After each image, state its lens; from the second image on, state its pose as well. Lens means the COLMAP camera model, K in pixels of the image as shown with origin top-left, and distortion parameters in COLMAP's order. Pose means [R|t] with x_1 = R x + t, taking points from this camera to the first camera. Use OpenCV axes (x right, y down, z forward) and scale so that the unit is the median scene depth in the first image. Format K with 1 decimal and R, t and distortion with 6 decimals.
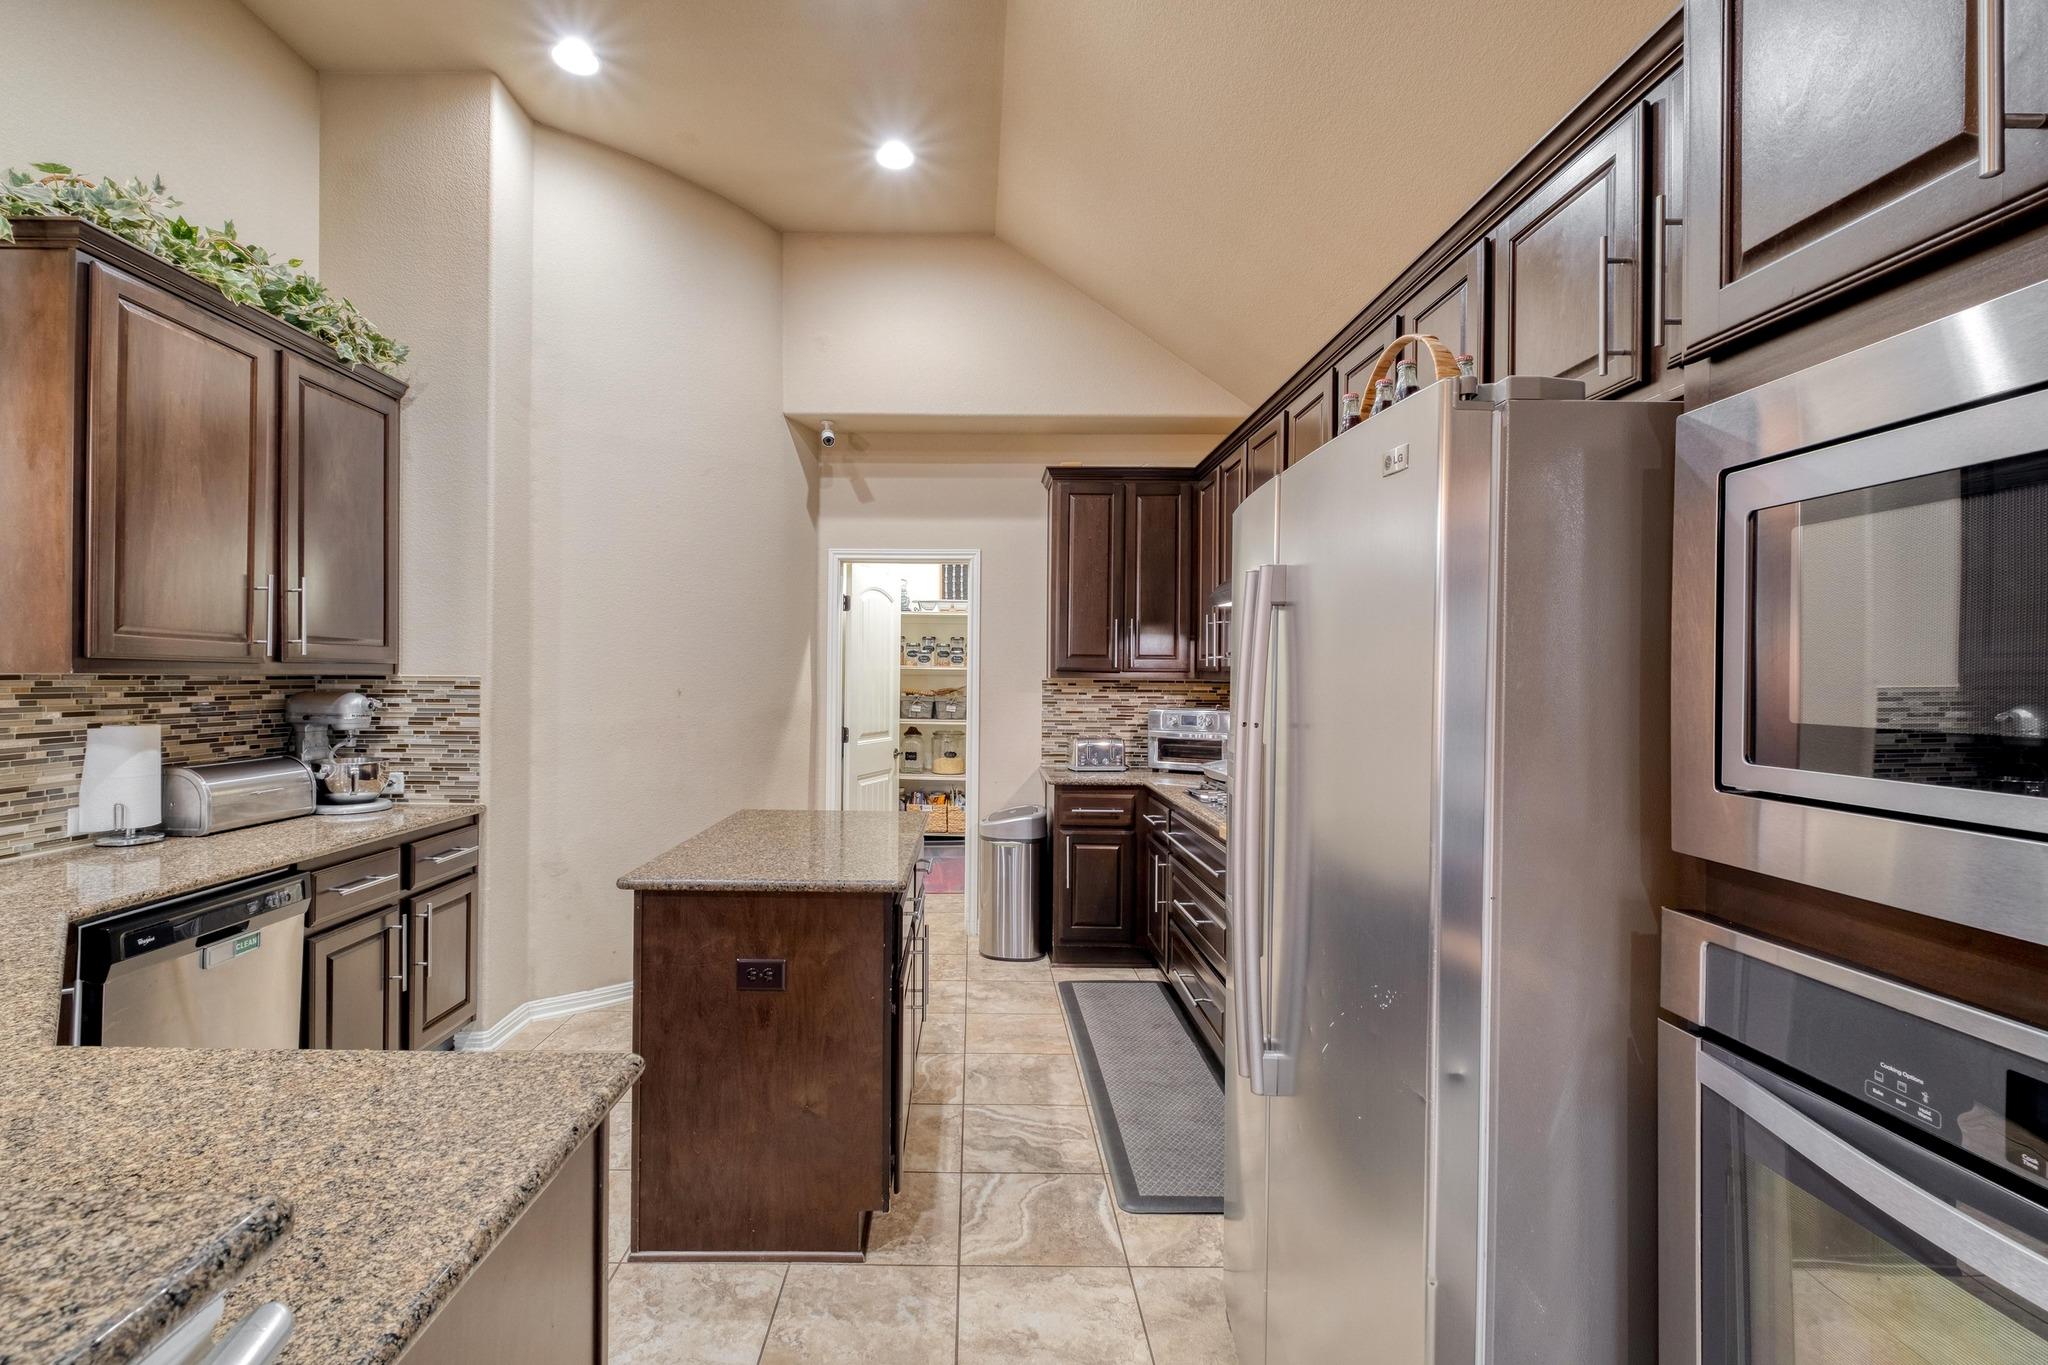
lens RADIAL K [[884.0, 0, 1020.6], [0, 884.0, 675.7], [0, 0, 1]] dist [-0.001715, -0.000031]
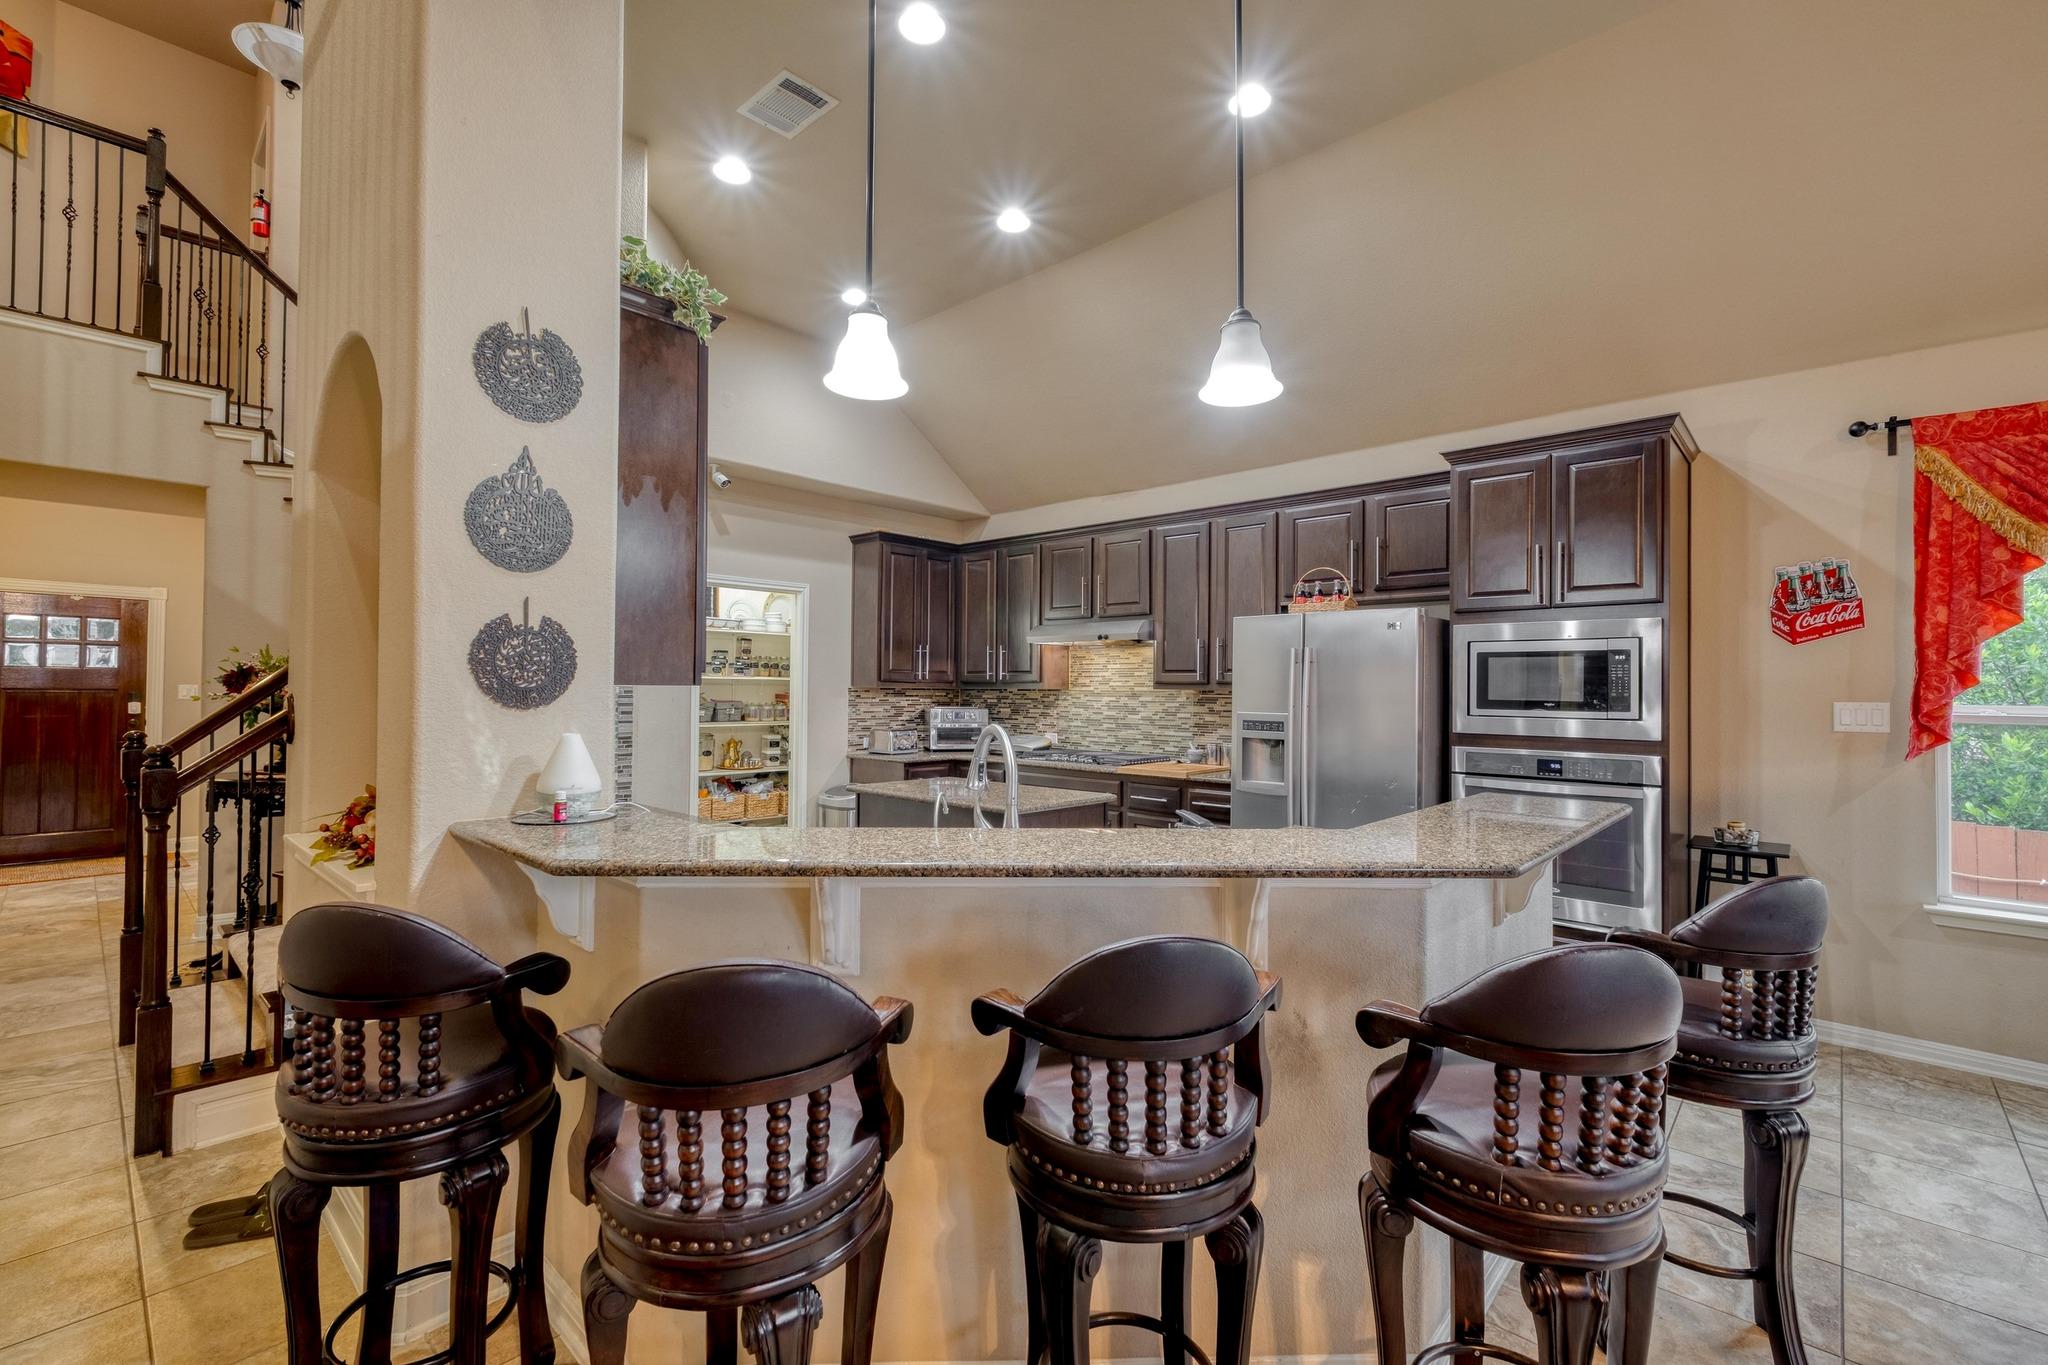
lens RADIAL K [[884.0, 0, 1020.6], [0, 884.0, 675.7], [0, 0, 1]] dist [-0.001715, -0.000031]
pose [[0.709508, 0.014078, 0.704556, -0.791968], [-0.008836, 0.999900, -0.011082, -0.000443], [-0.704642, 0.001638, 0.709561, -0.116493]]
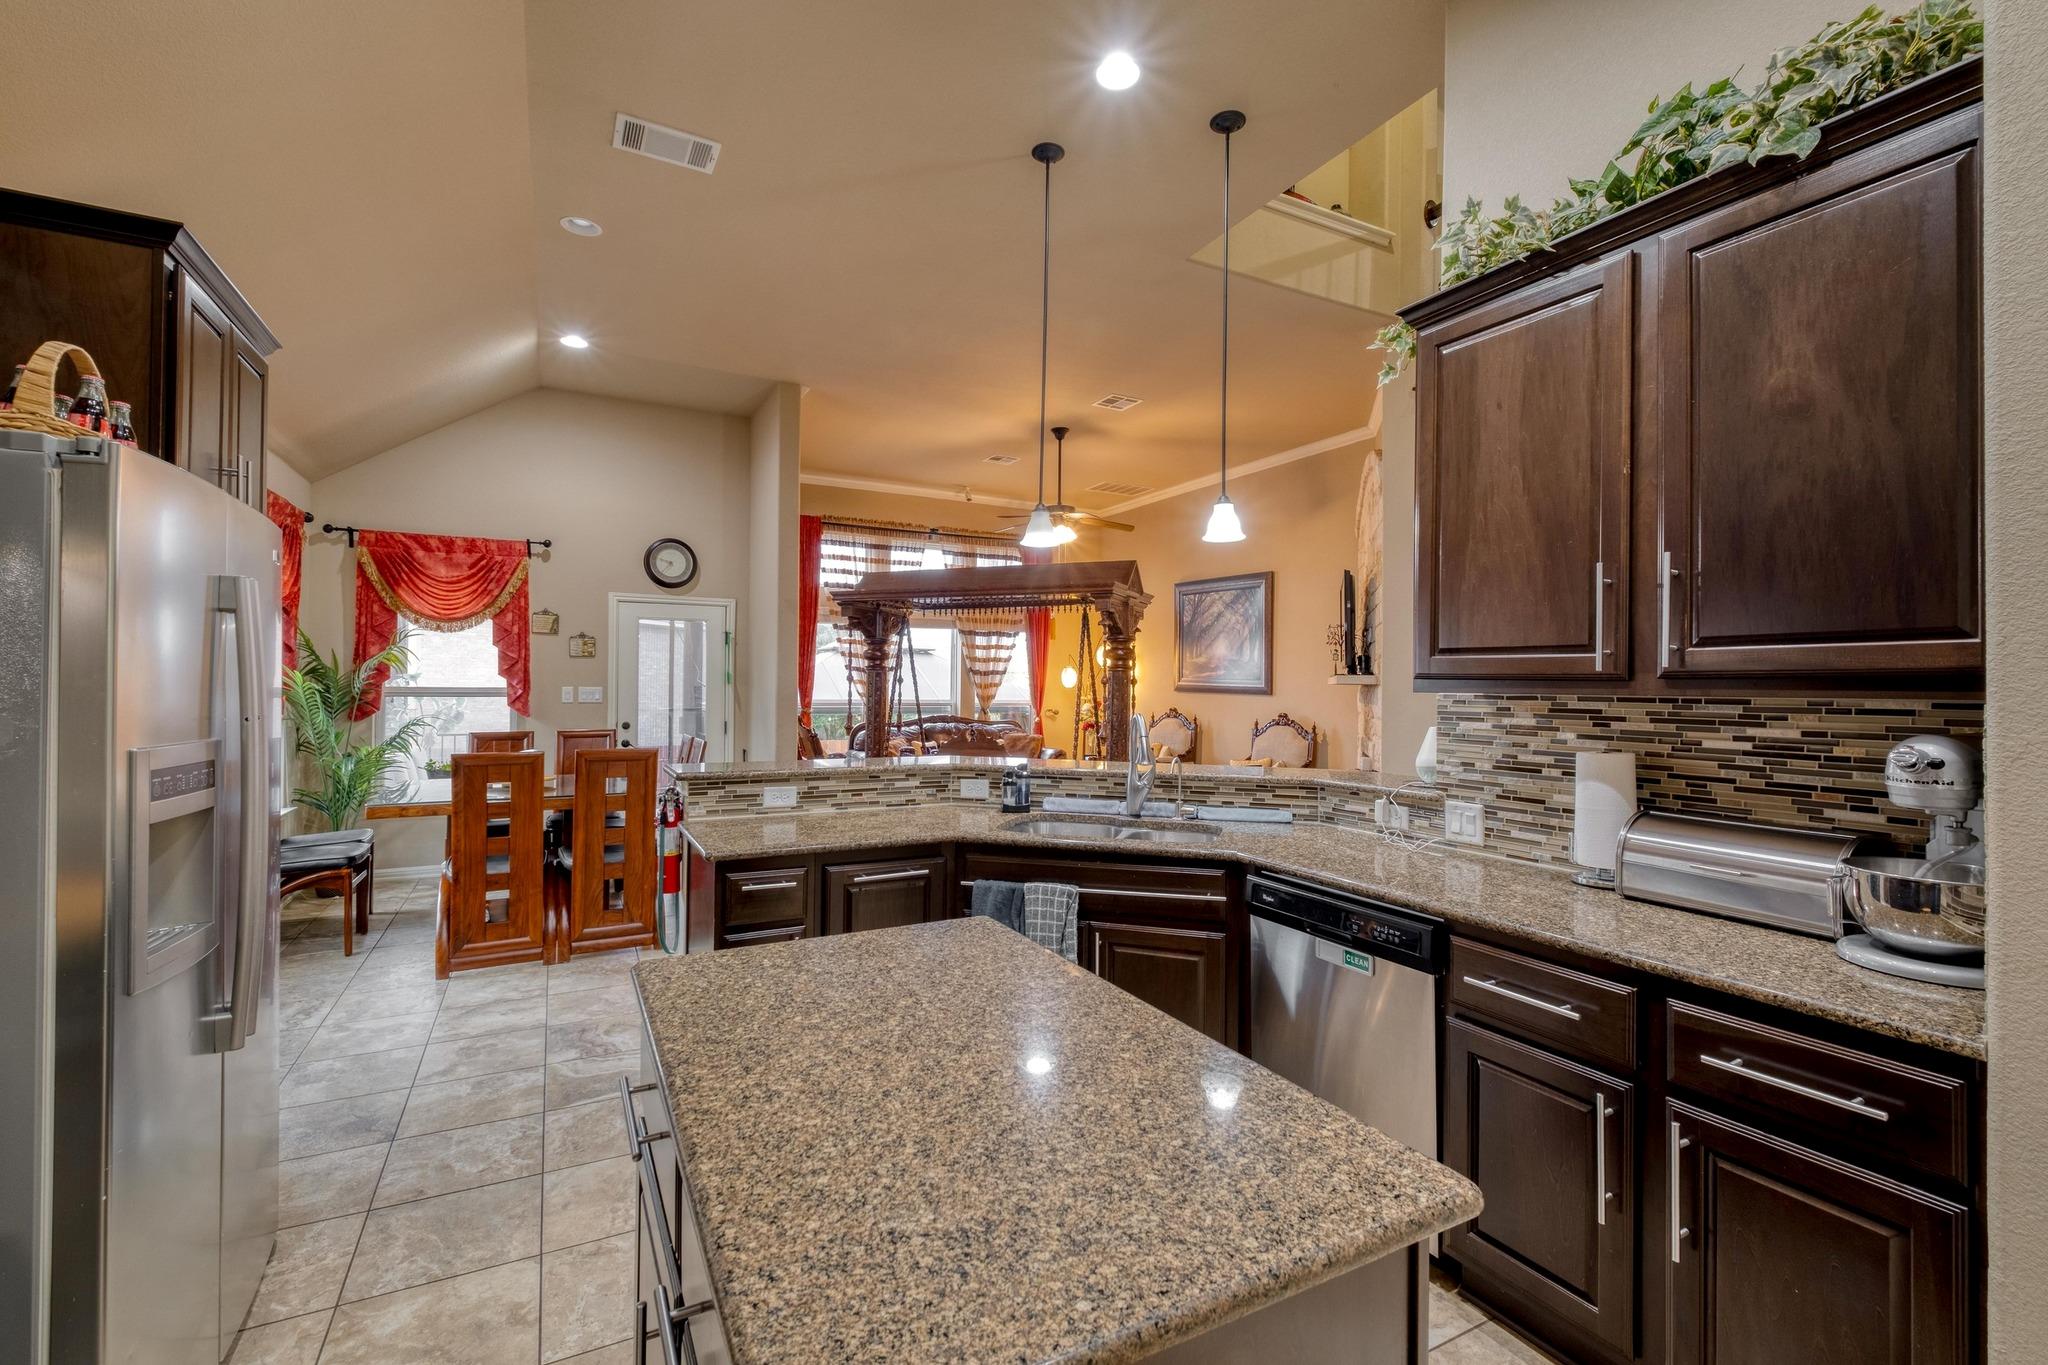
lens RADIAL K [[884.0, 0, 1020.6], [0, 884.0, 675.7], [0, 0, 1]] dist [-0.001715, -0.000031]
pose [[-0.898784, -0.018605, -0.437996, -0.043322], [-0.013814, 0.999805, -0.014122, -0.000786], [0.438173, -0.006642, -0.898866, 0.860353]]
